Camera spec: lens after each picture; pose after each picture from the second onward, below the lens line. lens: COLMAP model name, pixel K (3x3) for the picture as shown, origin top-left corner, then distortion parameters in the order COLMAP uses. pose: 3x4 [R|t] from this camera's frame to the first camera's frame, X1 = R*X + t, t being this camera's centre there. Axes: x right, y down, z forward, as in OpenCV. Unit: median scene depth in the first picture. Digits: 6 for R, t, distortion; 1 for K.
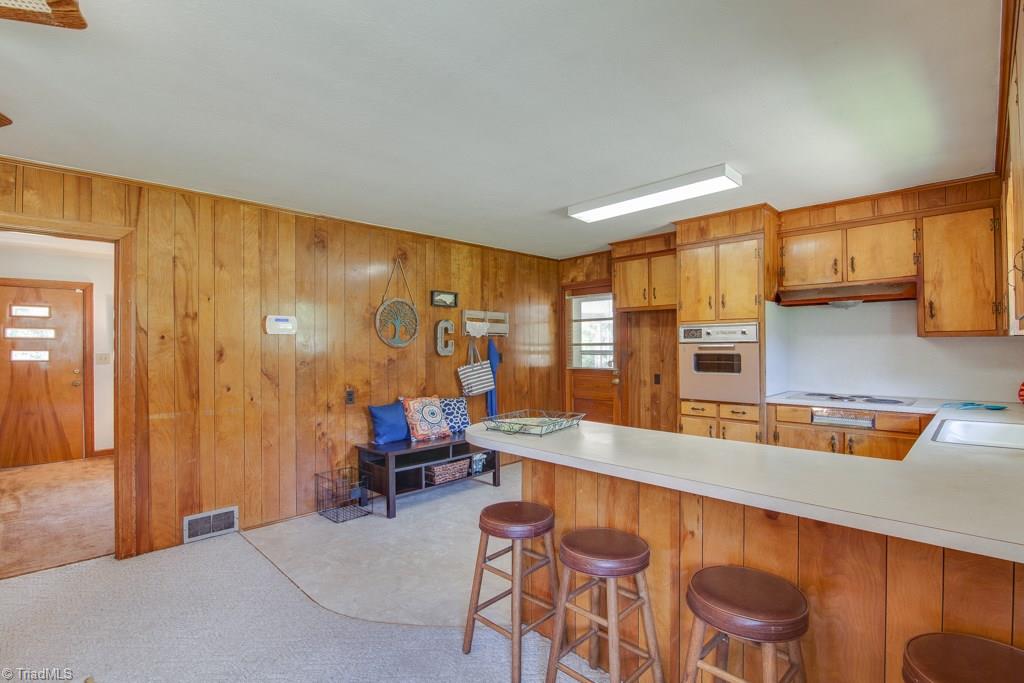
lens RADIAL K [[471.1, 0, 517.8], [0, 471.1, 343.9], [0, 0, 1]] dist [-0.010198, -0.006256]
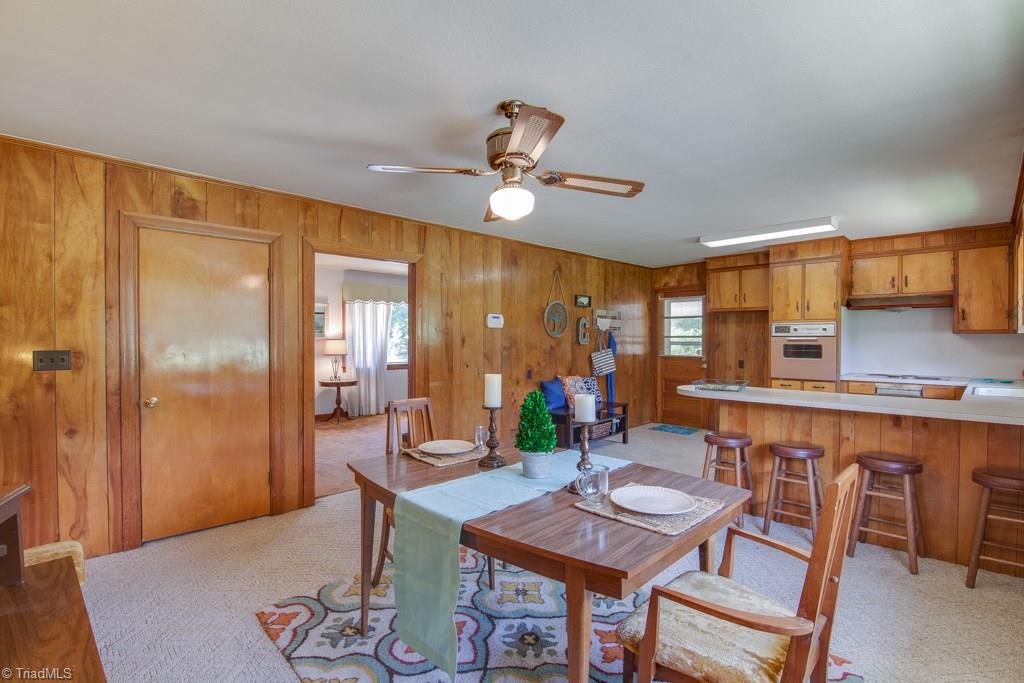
lens RADIAL K [[471.1, 0, 517.8], [0, 471.1, 343.9], [0, 0, 1]] dist [-0.010198, -0.006256]
pose [[0.999952, 0.008509, -0.004839, -0.367451], [-0.008425, 0.999816, 0.017219, 0.002555], [0.004985, -0.017177, 0.999840, -0.337855]]
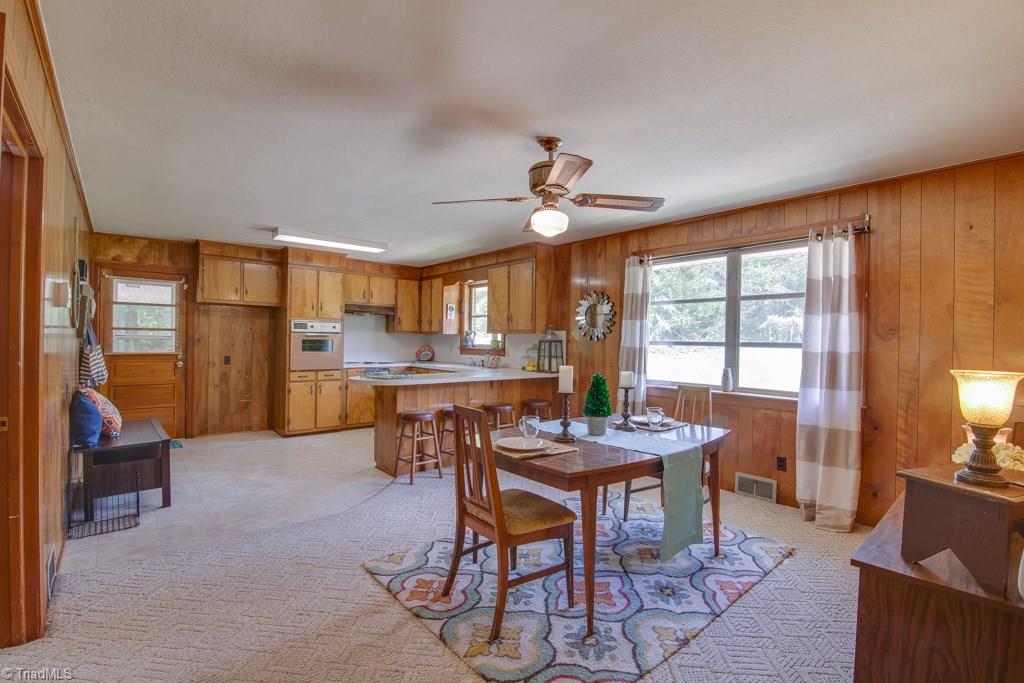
lens RADIAL K [[471.1, 0, 517.8], [0, 471.1, 343.9], [0, 0, 1]] dist [-0.010198, -0.006256]
pose [[0.080491, 0.002173, 0.996753, -1.018171], [-0.023373, 0.999727, -0.000292, 0.018588], [-0.996481, -0.023274, 0.080520, 0.188636]]
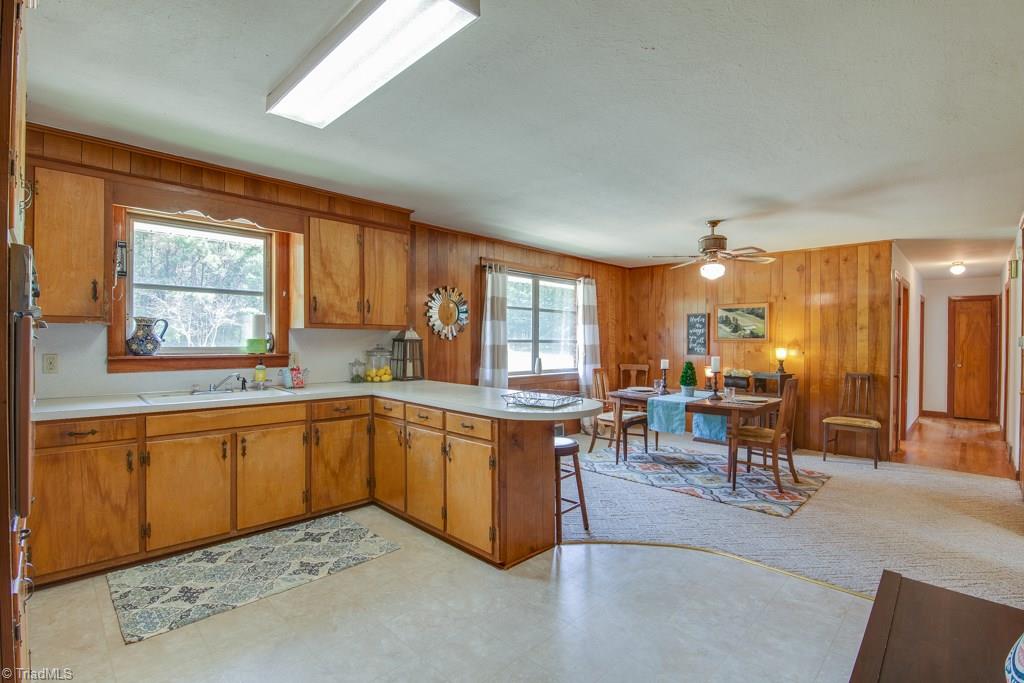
lens RADIAL K [[471.1, 0, 517.8], [0, 471.1, 343.9], [0, 0, 1]] dist [-0.010198, -0.006256]
pose [[-0.999935, 0.000367, -0.011407, 0.066327], [0.000366, 1.000000, 0.000081, 0.016694], [0.011407, 0.000077, -0.999935, 1.245195]]
